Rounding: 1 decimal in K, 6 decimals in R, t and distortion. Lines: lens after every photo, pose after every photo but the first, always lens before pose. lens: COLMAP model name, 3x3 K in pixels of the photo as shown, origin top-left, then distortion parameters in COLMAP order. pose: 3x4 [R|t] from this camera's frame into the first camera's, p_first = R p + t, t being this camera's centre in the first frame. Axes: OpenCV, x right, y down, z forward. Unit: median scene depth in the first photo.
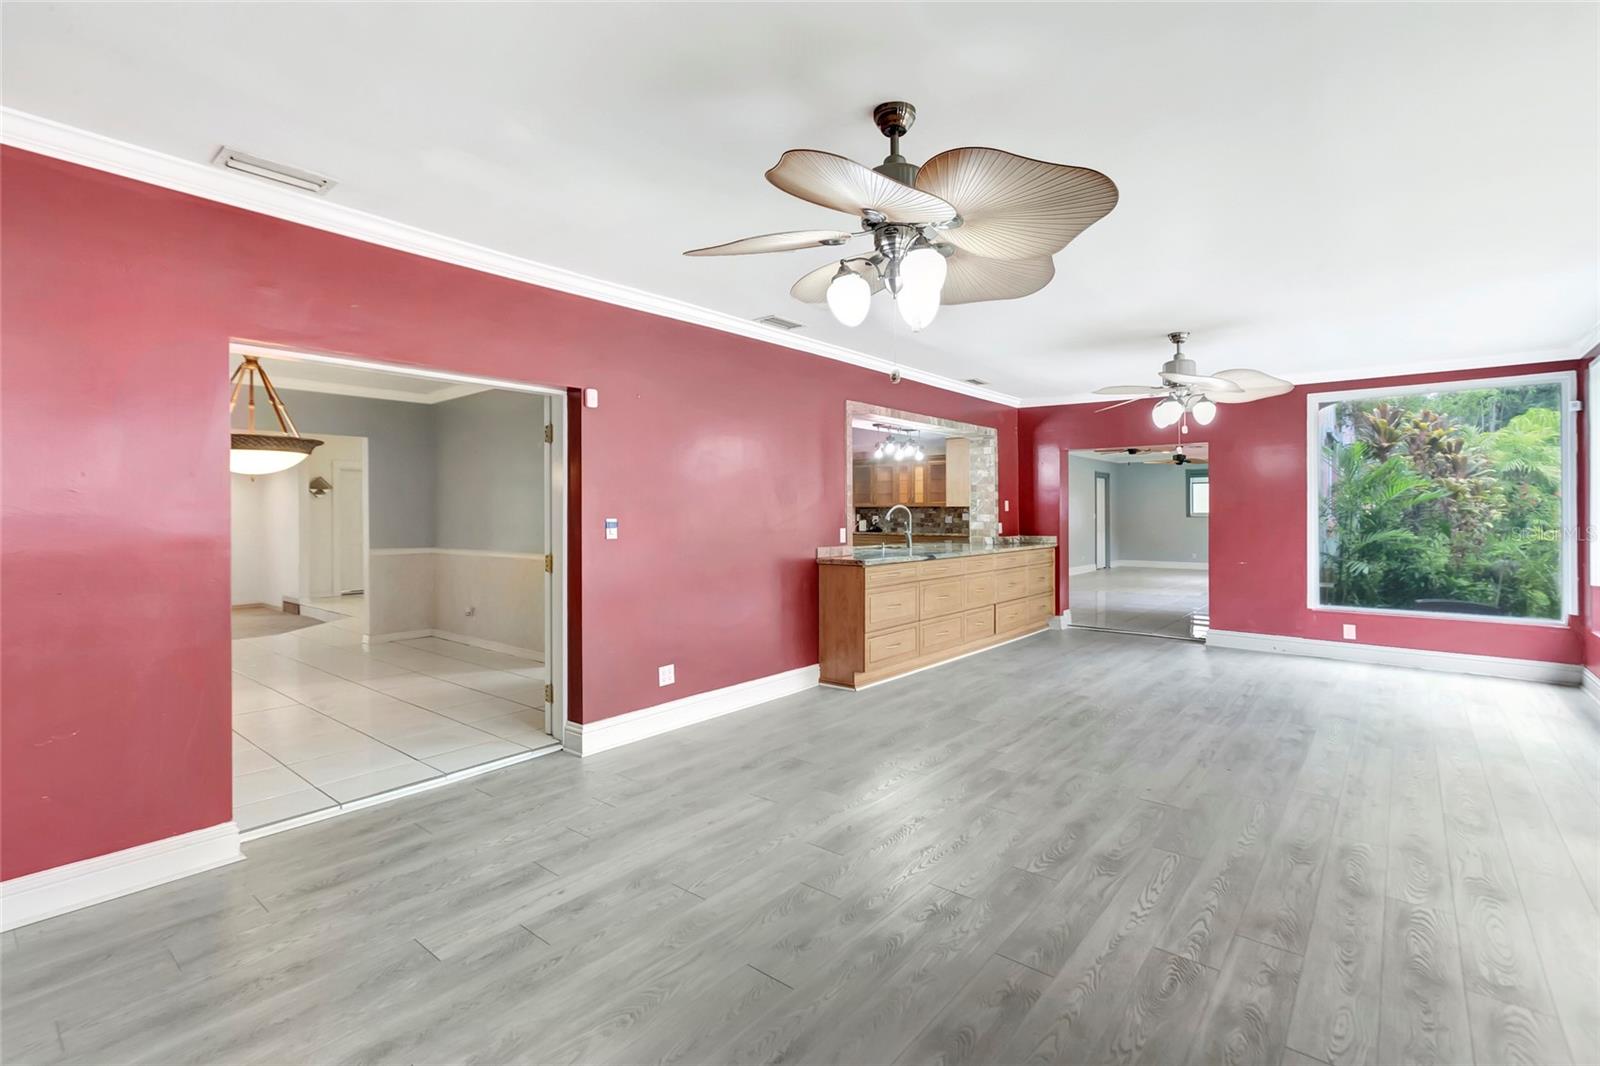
lens RADIAL K [[724.6, 0, 804.6], [0, 724.6, 527.3], [0, 0, 1]] dist [0.002727, 0.000520]
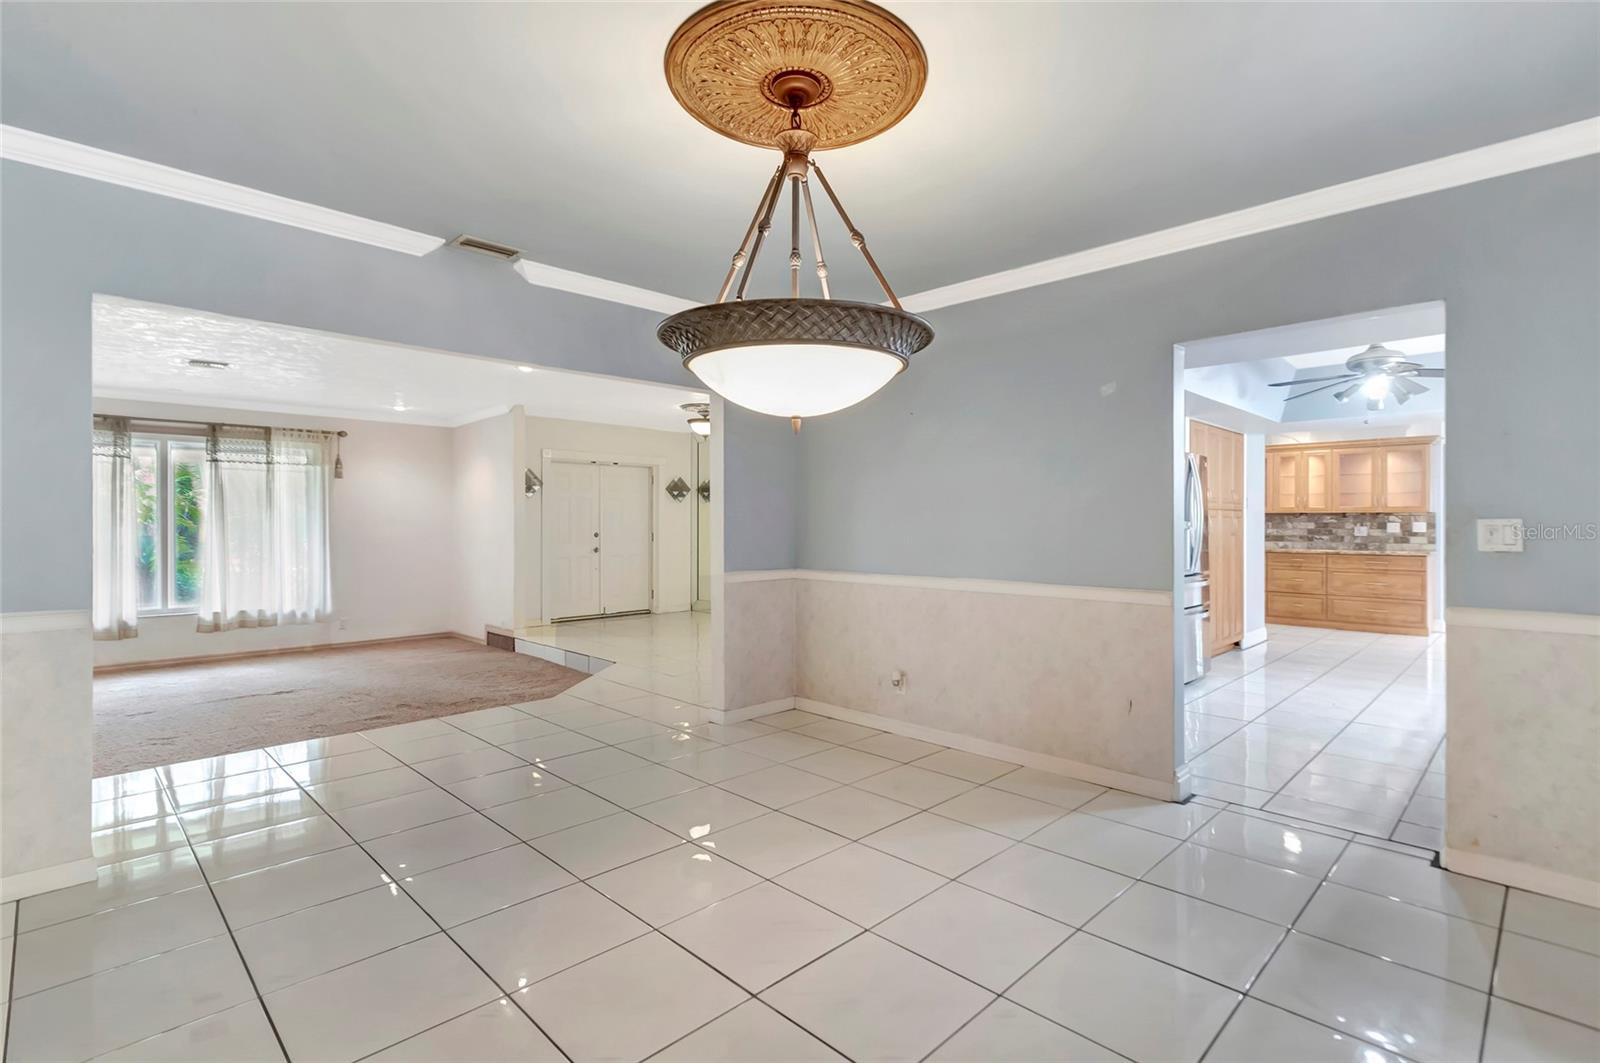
lens RADIAL K [[724.6, 0, 795.8], [0, 724.6, 539.6], [0, 0, 1]] dist [0.002727, 0.000520]
pose [[0.997241, 0.008128, -0.073785, -0.350860], [-0.007868, 0.999962, 0.003810, -0.000849], [0.073813, -0.003219, 0.997267, 0.273489]]
